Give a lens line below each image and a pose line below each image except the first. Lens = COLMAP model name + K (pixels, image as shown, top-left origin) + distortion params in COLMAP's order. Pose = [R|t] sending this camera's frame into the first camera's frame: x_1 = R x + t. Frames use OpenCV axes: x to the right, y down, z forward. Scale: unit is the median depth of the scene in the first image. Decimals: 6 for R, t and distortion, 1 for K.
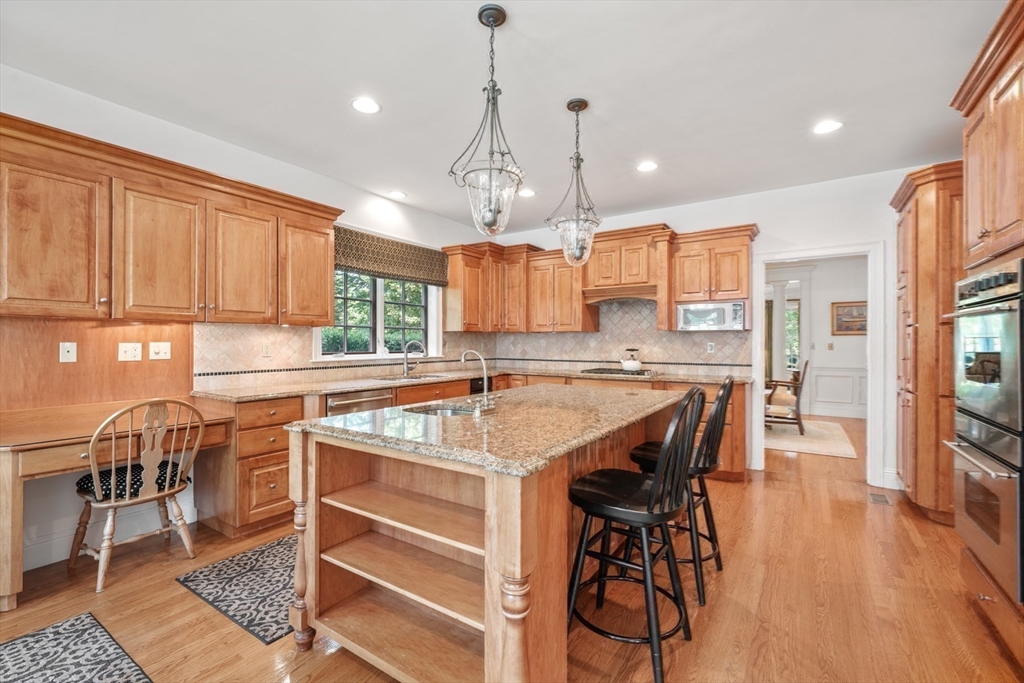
lens RADIAL K [[440.6, 0, 508.7], [0, 440.6, 342.2], [0, 0, 1]] dist [-0.000944, -0.000134]
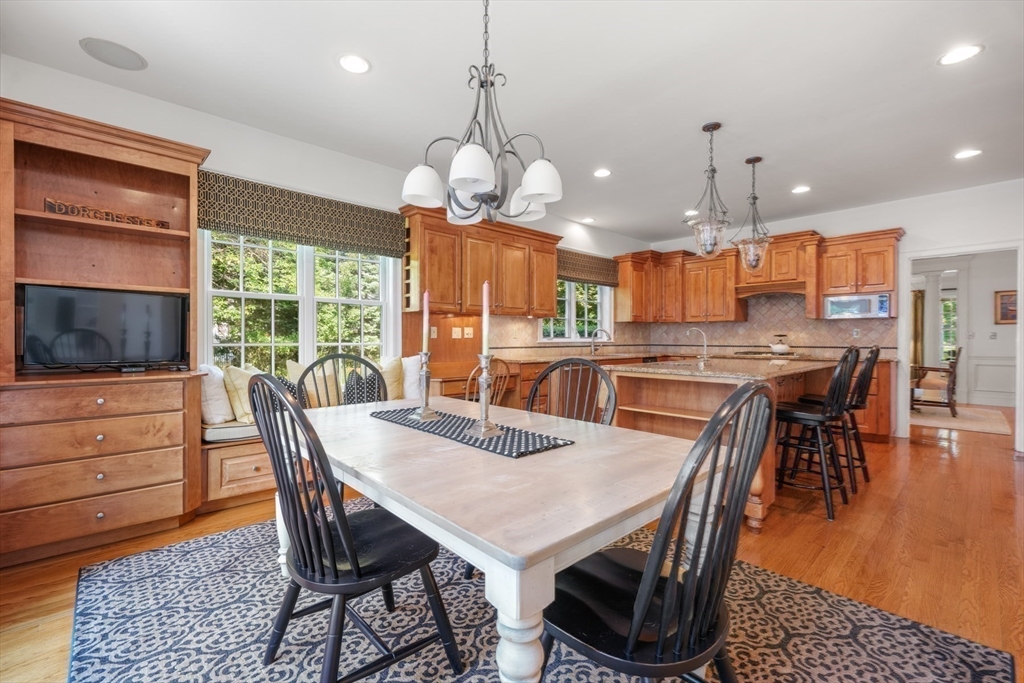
lens RADIAL K [[431.8, 0, 512.0], [0, 431.8, 341.5], [0, 0, 1]] dist [-0.000111, -0.000025]
pose [[0.973278, 0.001320, -0.229627, -0.172580], [0.000448, 0.999971, 0.007645, 0.025727], [0.229630, -0.007543, 0.973249, -0.335309]]
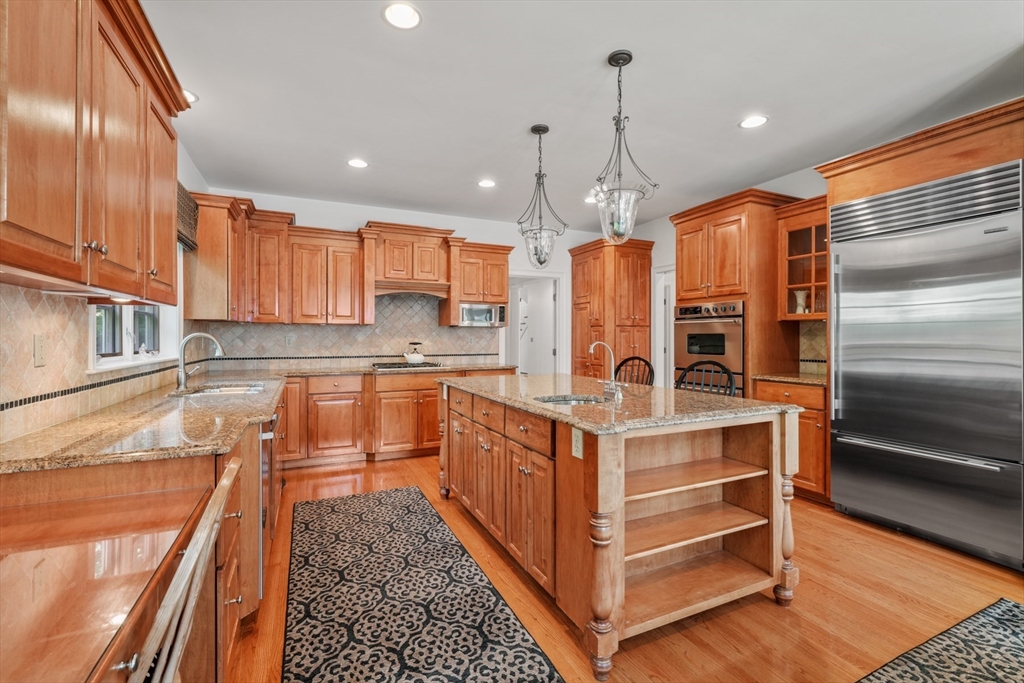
lens RADIAL K [[440.6, 0, 508.7], [0, 440.6, 342.2], [0, 0, 1]] dist [-0.000944, -0.000134]
pose [[0.520664, -0.009697, 0.853707, -0.526491], [0.001002, 0.999942, 0.010747, 0.003770], [-0.853761, -0.004740, 0.520643, 0.287265]]
